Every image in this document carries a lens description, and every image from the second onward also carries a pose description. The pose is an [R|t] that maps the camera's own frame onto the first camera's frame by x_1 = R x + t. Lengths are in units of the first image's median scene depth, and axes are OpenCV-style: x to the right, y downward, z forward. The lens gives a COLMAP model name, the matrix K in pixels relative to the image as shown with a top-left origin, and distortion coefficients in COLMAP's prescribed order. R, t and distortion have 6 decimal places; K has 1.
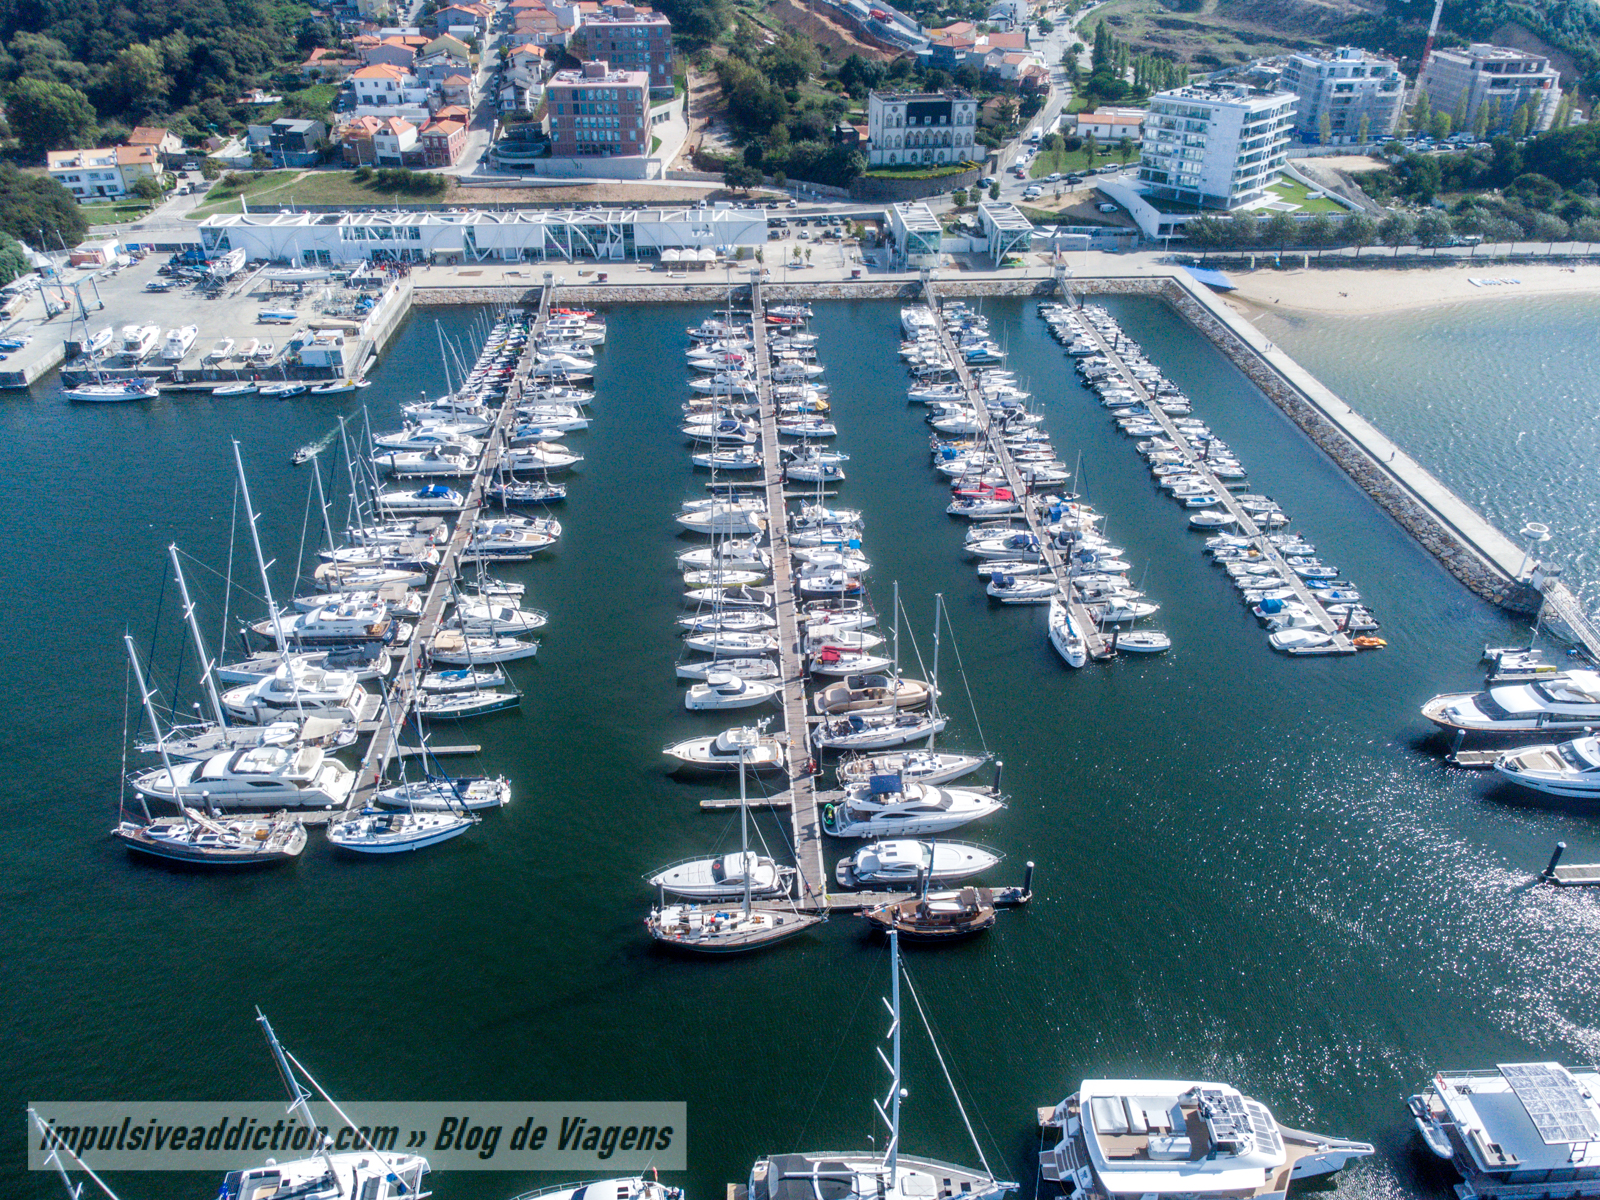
lens RADIAL K [[1202.3, 0, 800.7], [0, 1202.3, 602.9], [0, 0, 1]] dist [0.015811, 0.002334]
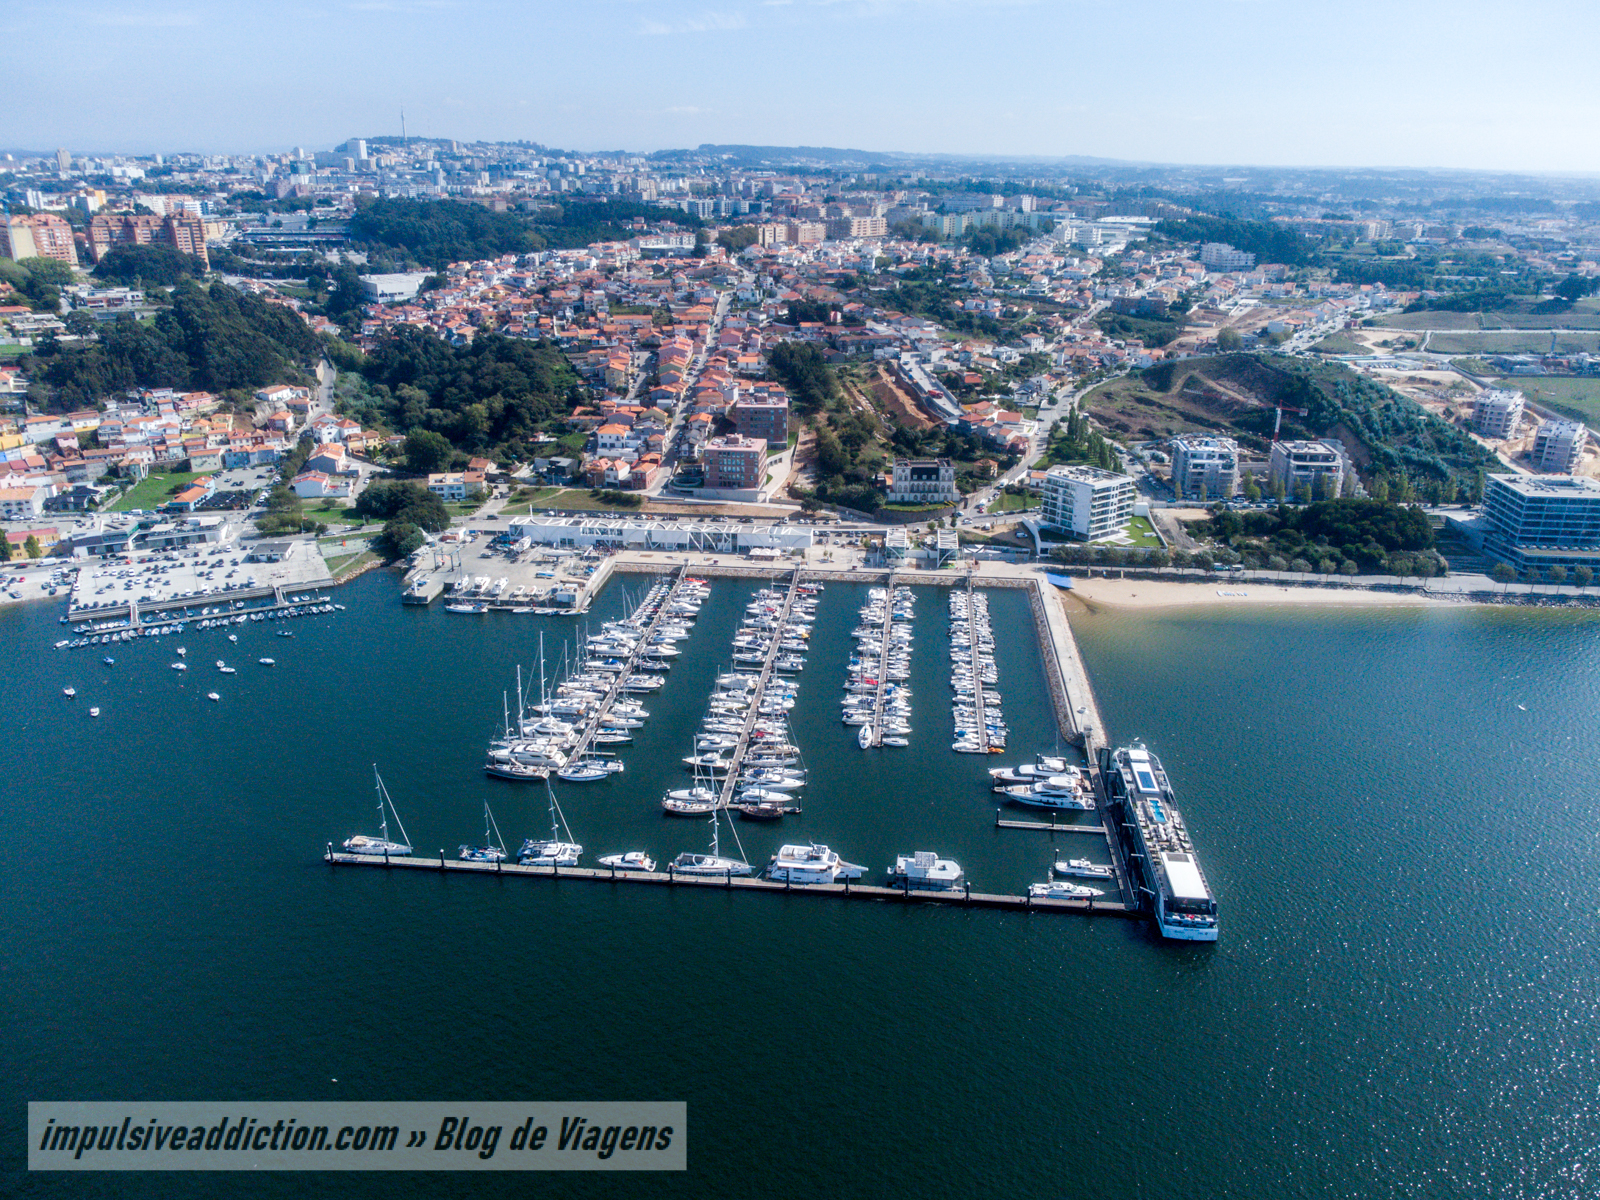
lens RADIAL K [[1202.3, 0, 804.1], [0, 1202.3, 606.1], [0, 0, 1]] dist [0.015811, 0.002334]
pose [[0.987007, 0.060865, -0.148704, 0.291252], [-0.088850, 0.977855, -0.189489, 0.154222], [0.133877, 0.200240, 0.970557, -0.884325]]
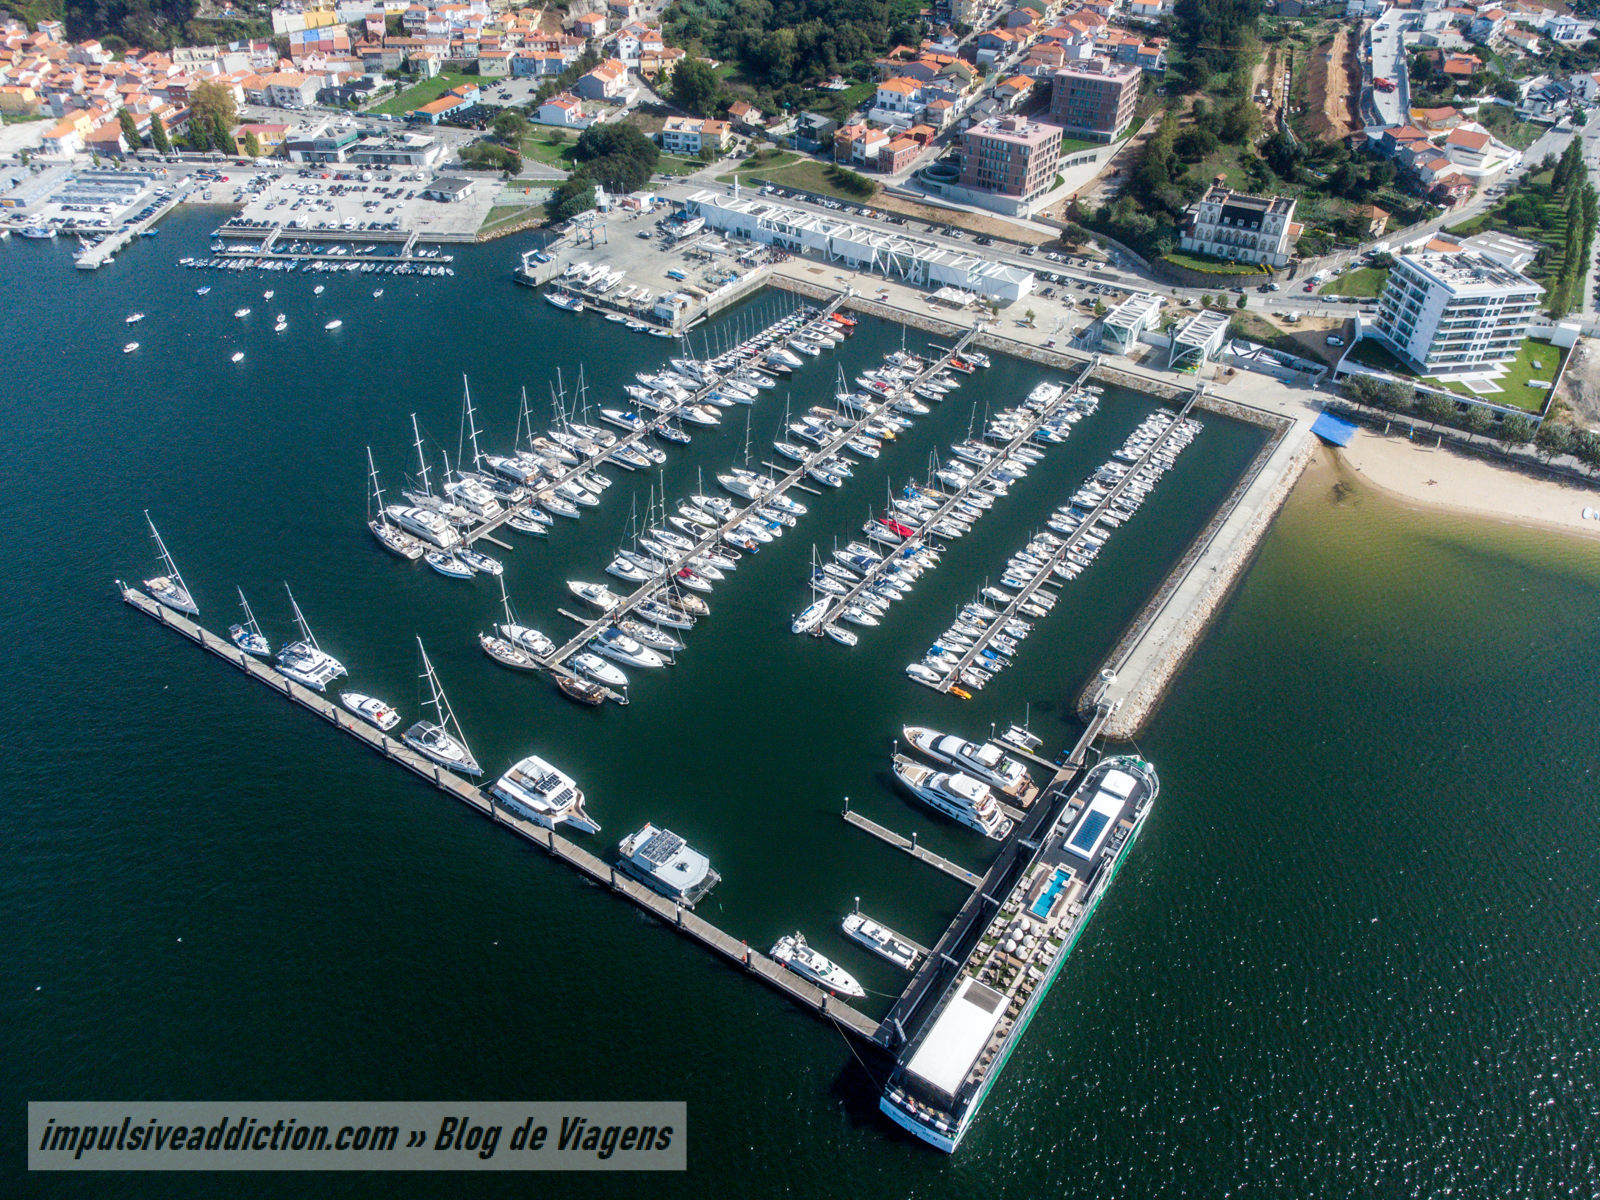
lens RADIAL K [[1202.3, 0, 797.9], [0, 1202.3, 612.7], [0, 0, 1]] dist [0.015811, 0.002334]
pose [[0.792181, 0.380868, -0.476854, 0.680767], [-0.329770, 0.924609, 0.190659, -0.197405], [0.513519, 0.006216, 0.858056, -0.310376]]
